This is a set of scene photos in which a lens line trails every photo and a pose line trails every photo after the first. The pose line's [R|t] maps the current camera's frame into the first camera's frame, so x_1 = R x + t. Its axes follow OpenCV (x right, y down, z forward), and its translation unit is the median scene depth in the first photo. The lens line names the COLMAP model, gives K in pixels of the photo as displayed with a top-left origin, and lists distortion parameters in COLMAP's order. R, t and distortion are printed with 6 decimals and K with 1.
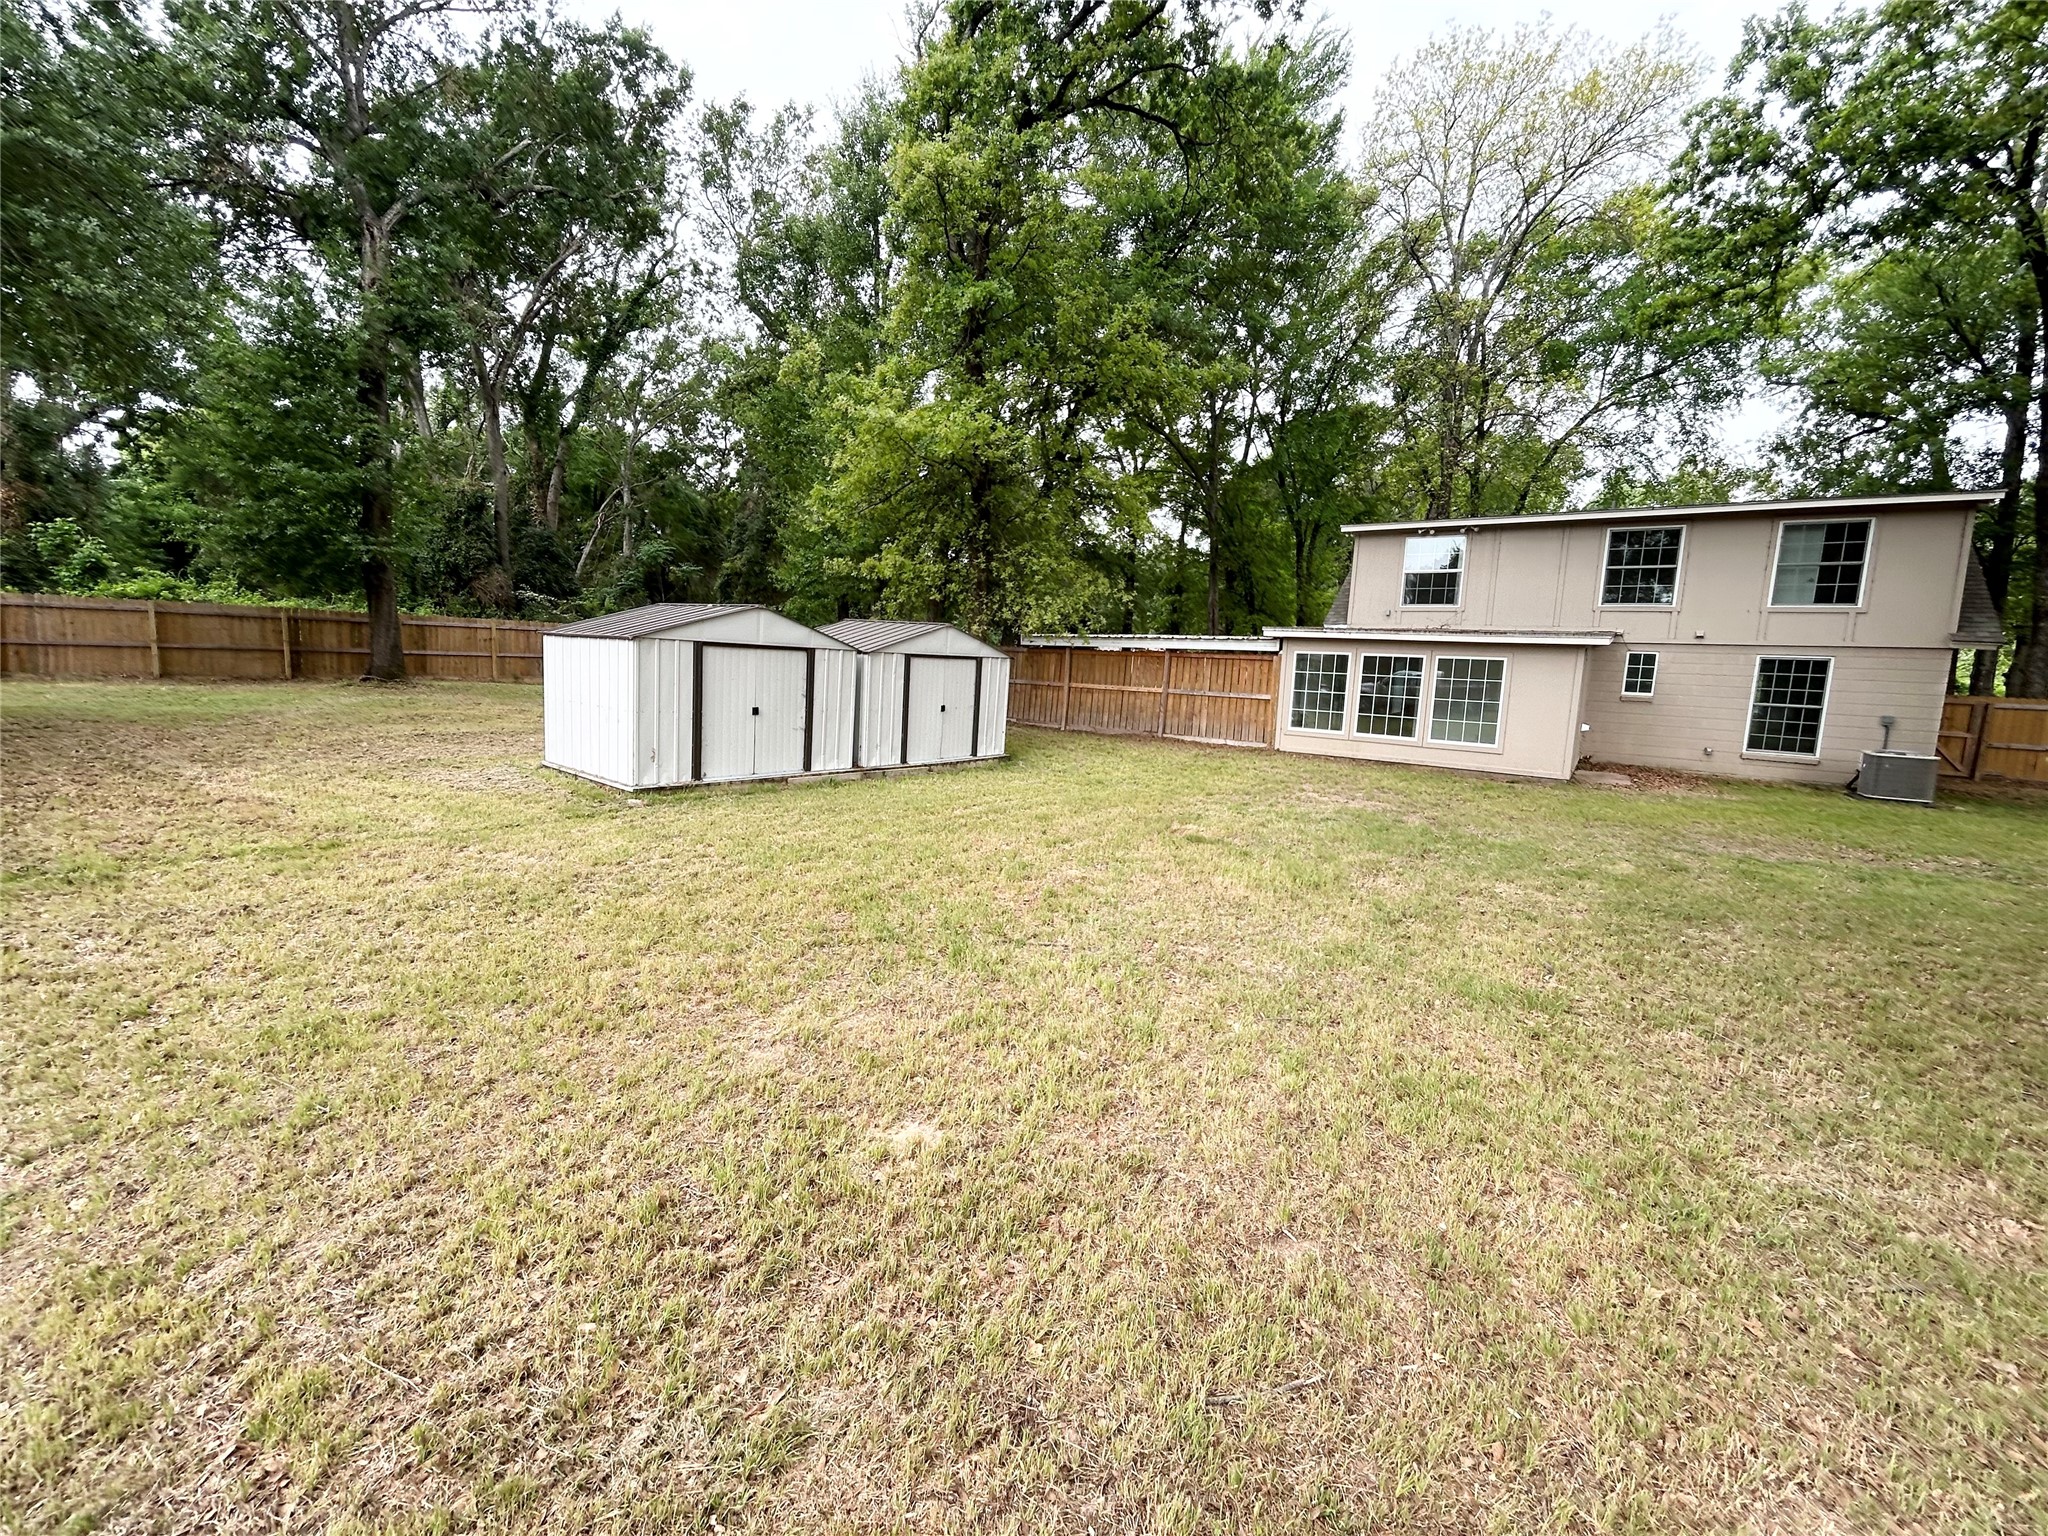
lens RADIAL K [[869.1, 0, 1024.0], [0, 869.1, 768.0], [0, 0, 1]] dist [0.003657, 0.000553]
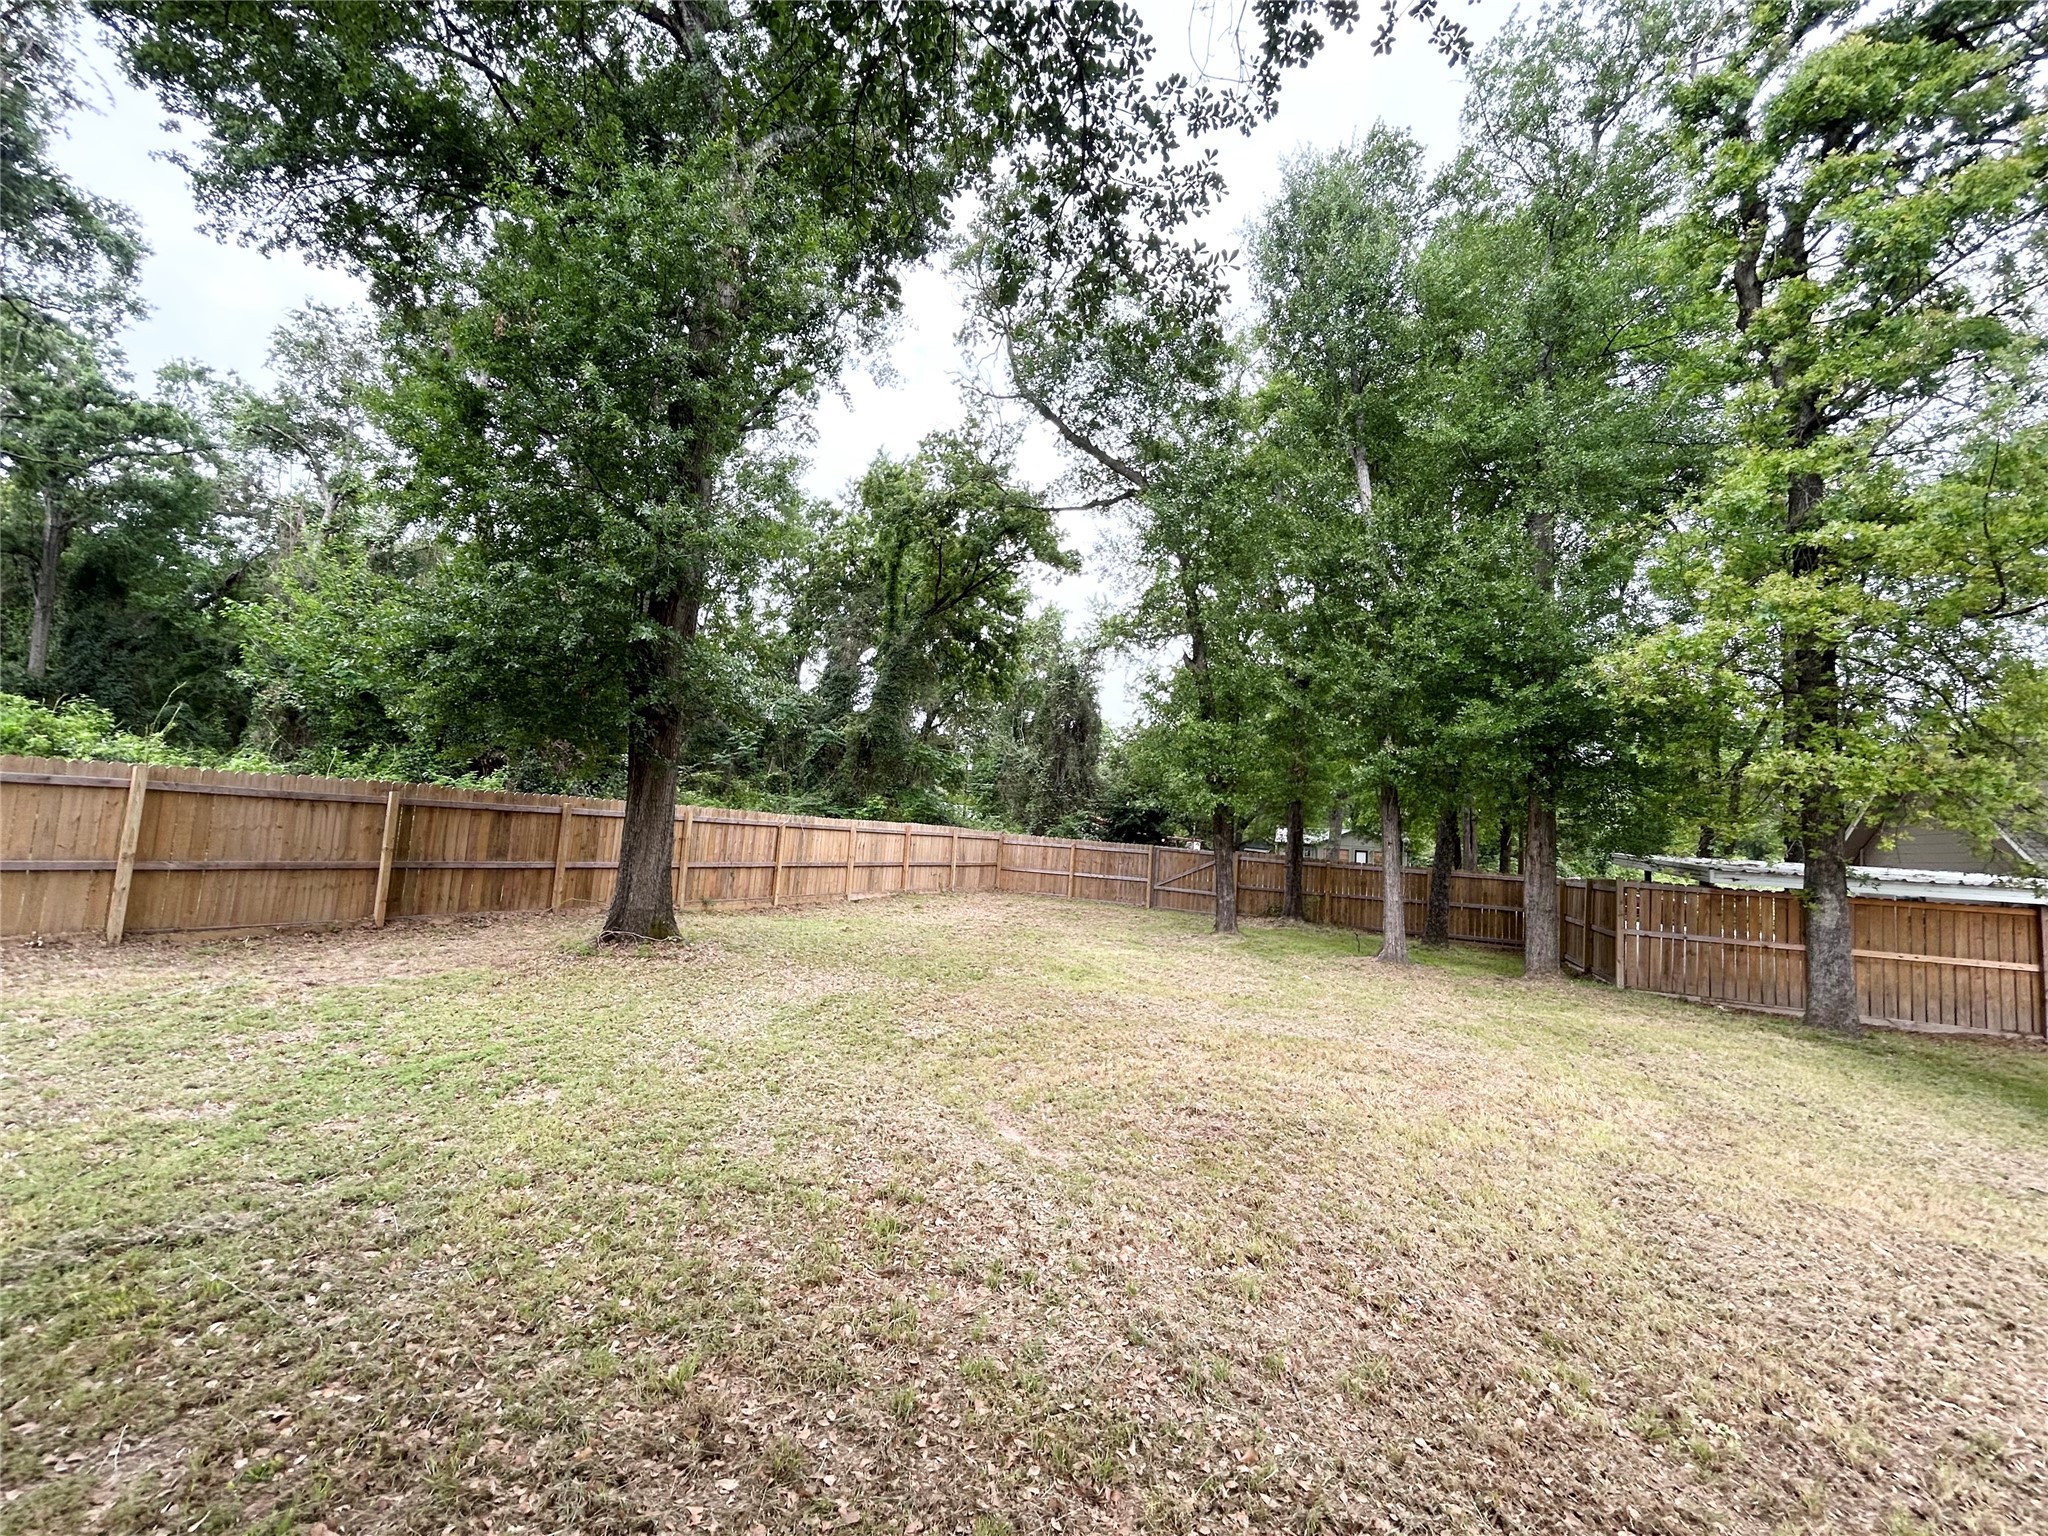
lens RADIAL K [[869.1, 0, 1024.0], [0, 869.1, 768.0], [0, 0, 1]] dist [0.003657, 0.000553]
pose [[0.986690, 0.033803, 0.159059, -0.569820], [-0.002595, 0.981303, -0.192454, -0.096711], [-0.162590, 0.189480, 0.968329, 0.453844]]
